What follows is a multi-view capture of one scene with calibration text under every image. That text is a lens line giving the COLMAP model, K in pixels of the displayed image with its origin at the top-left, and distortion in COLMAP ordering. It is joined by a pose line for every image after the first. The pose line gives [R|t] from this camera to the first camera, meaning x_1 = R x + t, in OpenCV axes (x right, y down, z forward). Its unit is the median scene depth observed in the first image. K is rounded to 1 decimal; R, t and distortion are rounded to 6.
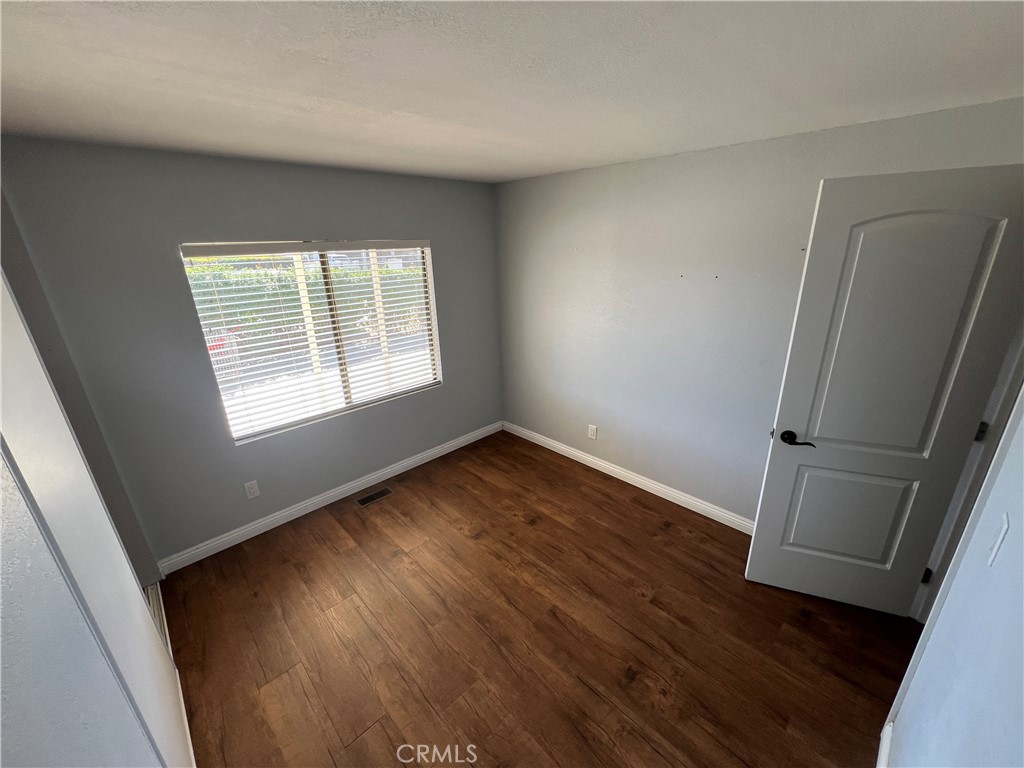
lens RADIAL K [[408.6, 0, 510.3], [0, 408.6, 389.1], [0, 0, 1]] dist [-0.000887, -0.000168]
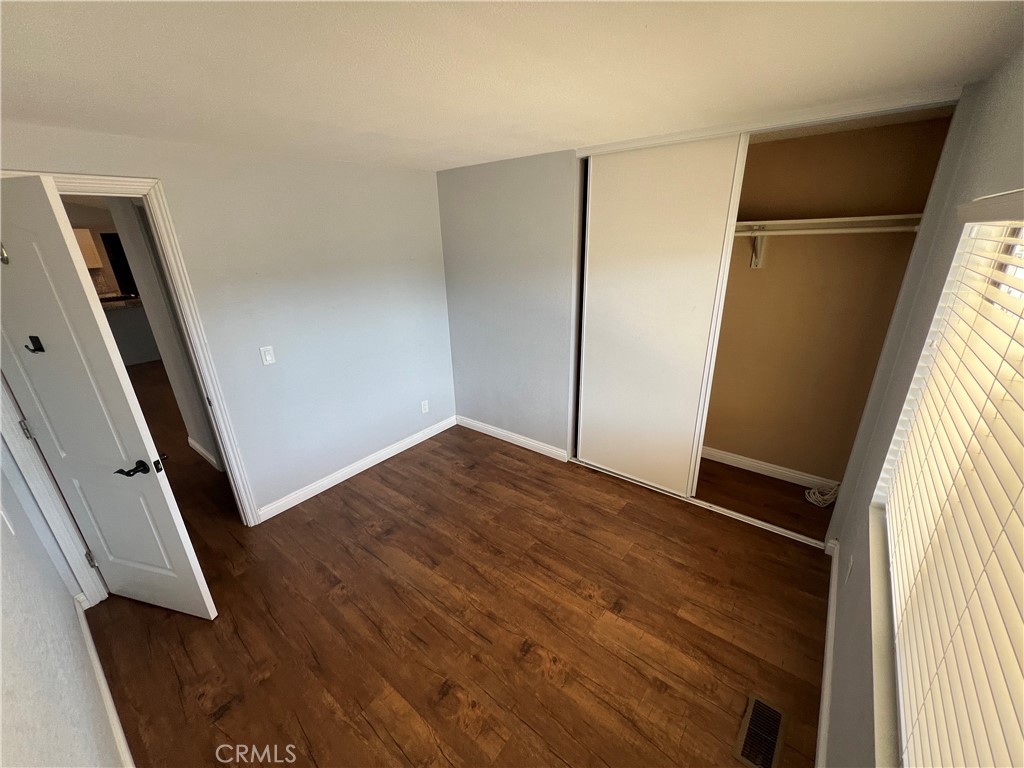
lens RADIAL K [[408.6, 0, 517.8], [0, 408.6, 383.6], [0, 0, 1]] dist [-0.000887, -0.000168]
pose [[-0.987537, 0.100230, -0.121347, -0.030023], [-0.001001, 0.766988, 0.641661, -0.489154], [0.157385, 0.633785, -0.757329, 1.371753]]
